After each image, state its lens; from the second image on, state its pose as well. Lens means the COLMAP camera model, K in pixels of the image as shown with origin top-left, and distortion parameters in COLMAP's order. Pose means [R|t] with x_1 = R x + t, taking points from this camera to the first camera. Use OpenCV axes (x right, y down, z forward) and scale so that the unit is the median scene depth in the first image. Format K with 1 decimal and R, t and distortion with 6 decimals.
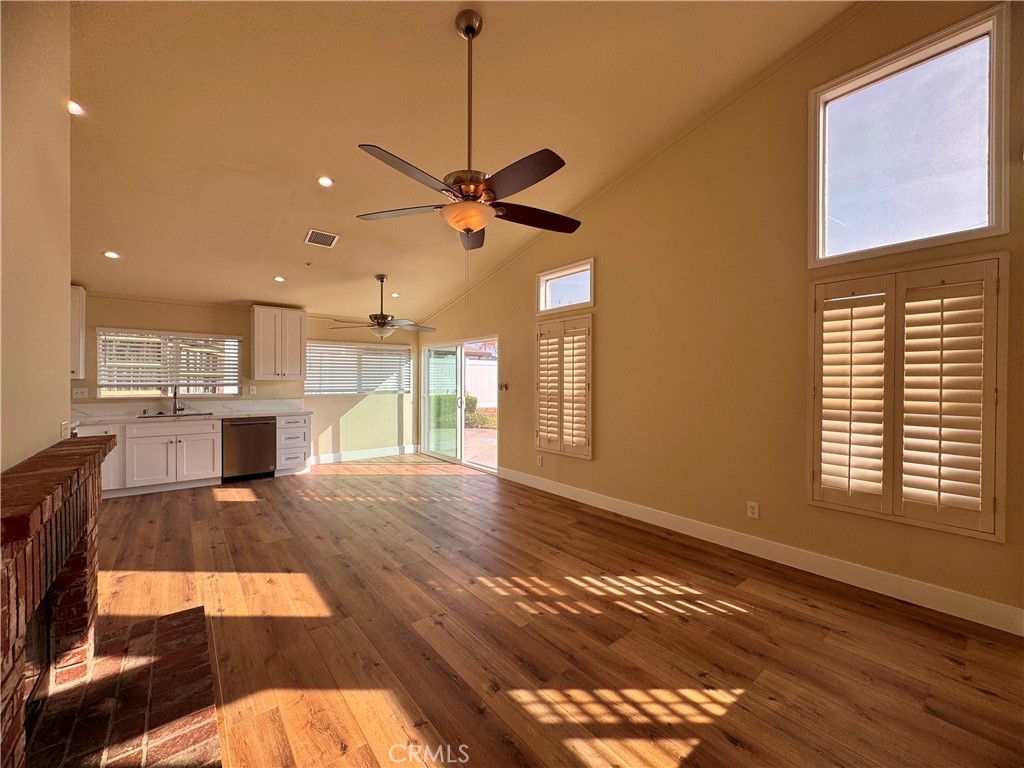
lens RADIAL K [[408.3, 0, 514.0], [0, 408.3, 385.5], [0, 0, 1]] dist [-0.002476, 0.000302]
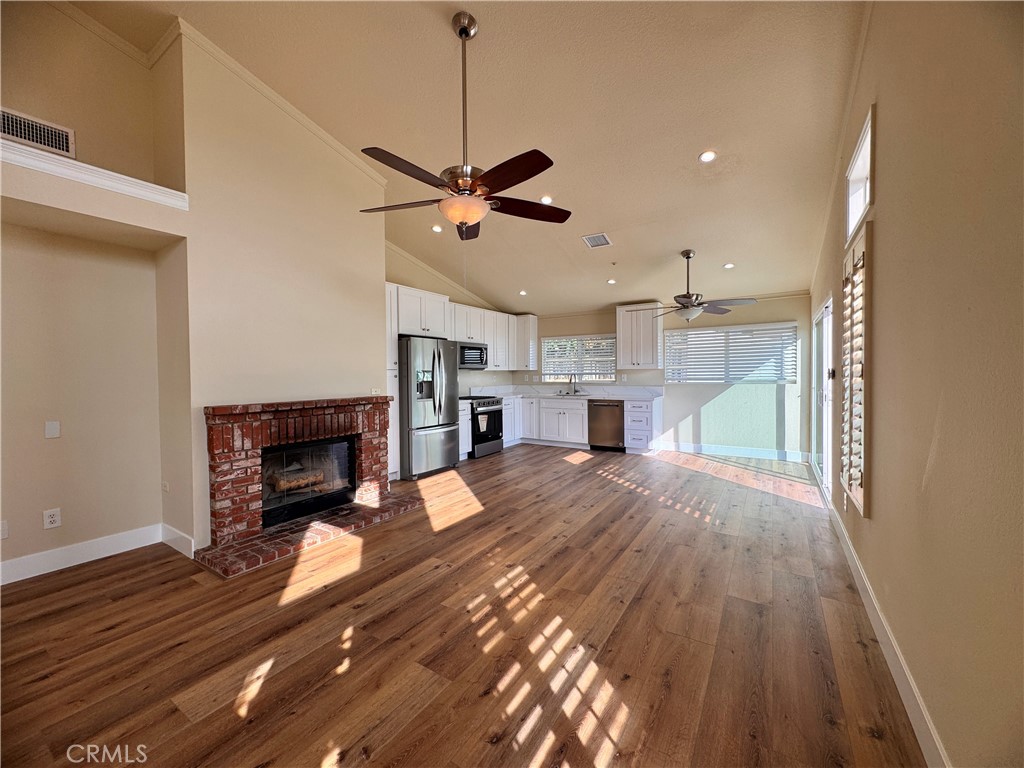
lens RADIAL K [[408.3, 0, 511.9], [0, 408.3, 383.5], [0, 0, 1]] dist [-0.002476, 0.000302]
pose [[0.307112, 0.016634, -0.951528, 0.510088], [-0.001421, 0.999854, 0.017020, 0.010856], [0.951672, -0.003874, 0.307091, 0.422214]]
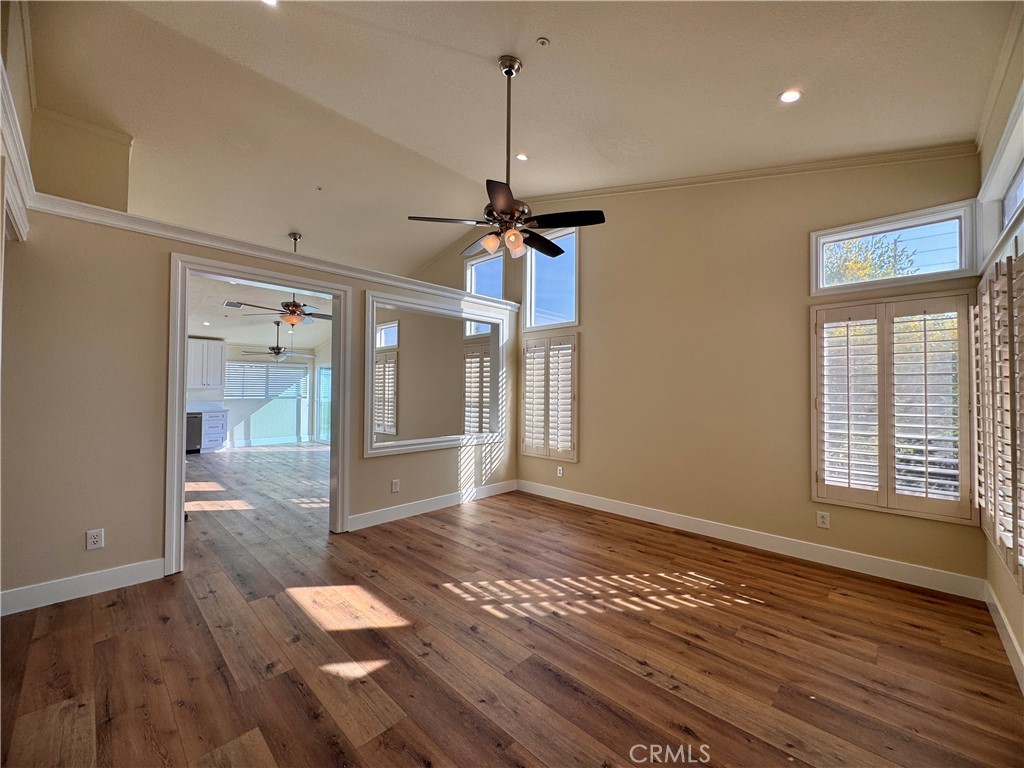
lens RADIAL K [[408.3, 0, 515.1], [0, 408.3, 383.3], [0, 0, 1]] dist [-0.002476, 0.000302]
pose [[0.992291, 0.007622, 0.123696, 0.463427], [-0.003963, 0.999548, -0.029800, 0.010337], [-0.123867, 0.029080, 0.991873, -0.786209]]
